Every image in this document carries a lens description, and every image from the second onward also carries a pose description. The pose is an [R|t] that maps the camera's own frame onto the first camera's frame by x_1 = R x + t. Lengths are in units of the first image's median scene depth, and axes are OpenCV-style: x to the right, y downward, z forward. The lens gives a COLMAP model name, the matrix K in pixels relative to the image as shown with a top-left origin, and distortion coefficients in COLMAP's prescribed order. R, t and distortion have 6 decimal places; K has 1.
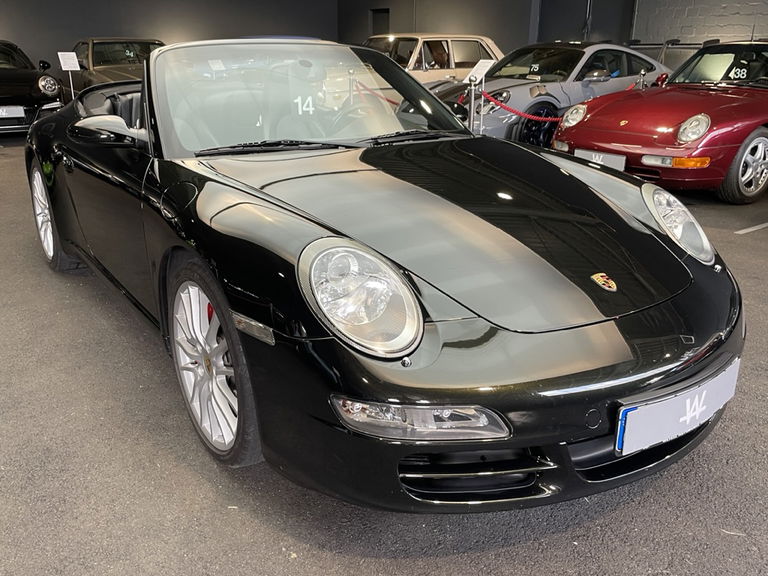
lens RADIAL K [[675.3, 0, 372.2], [0, 675.3, 282.5], [0, 0, 1]] dist [0.063042, -0.090058]
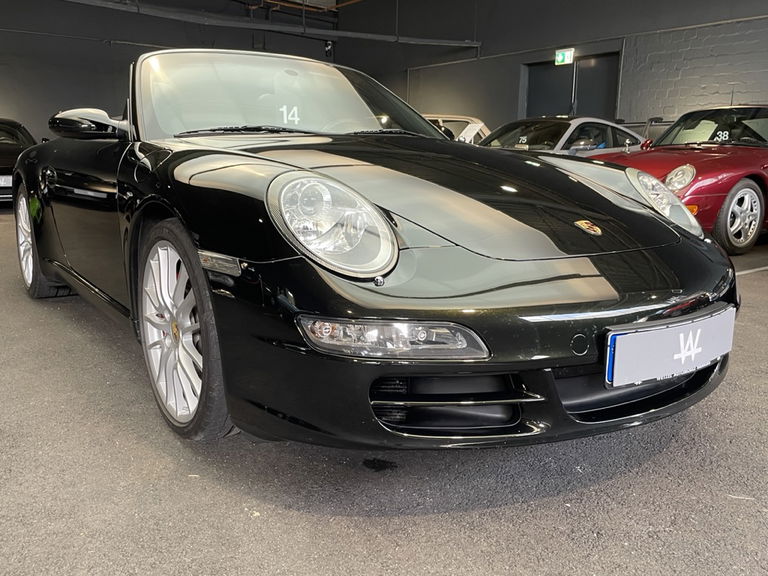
lens RADIAL K [[675.3, 0, 372.5], [0, 675.3, 289.3], [0, 0, 1]] dist [0.063042, -0.090058]
pose [[0.999972, 0.005061, 0.005454, 0.027499], [-0.004276, 0.990782, -0.135396, 0.193529], [-0.006089, 0.135369, 0.990777, 0.055575]]
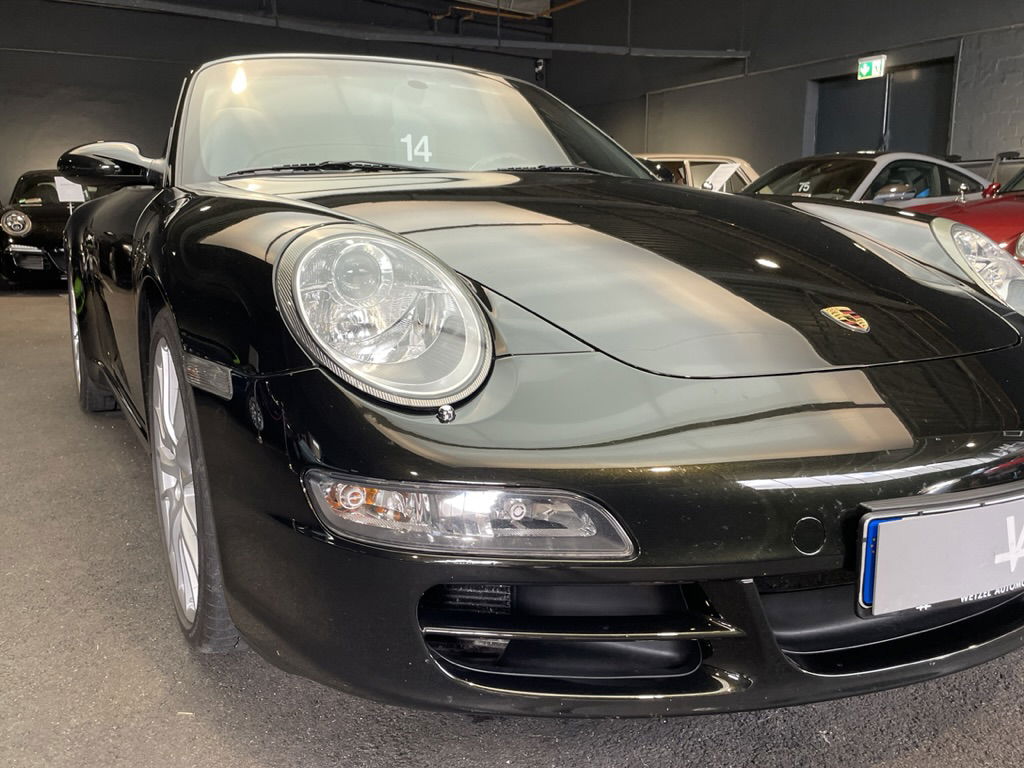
lens RADIAL K [[900.4, 0, 494.2], [0, 900.4, 393.8], [0, 0, 1]] dist [0.063042, -0.090058]
pose [[0.992811, 0.017565, -0.118394, 0.130694], [-0.033519, 0.990395, -0.134142, 0.148821], [0.114900, 0.137146, 0.983864, 0.226859]]
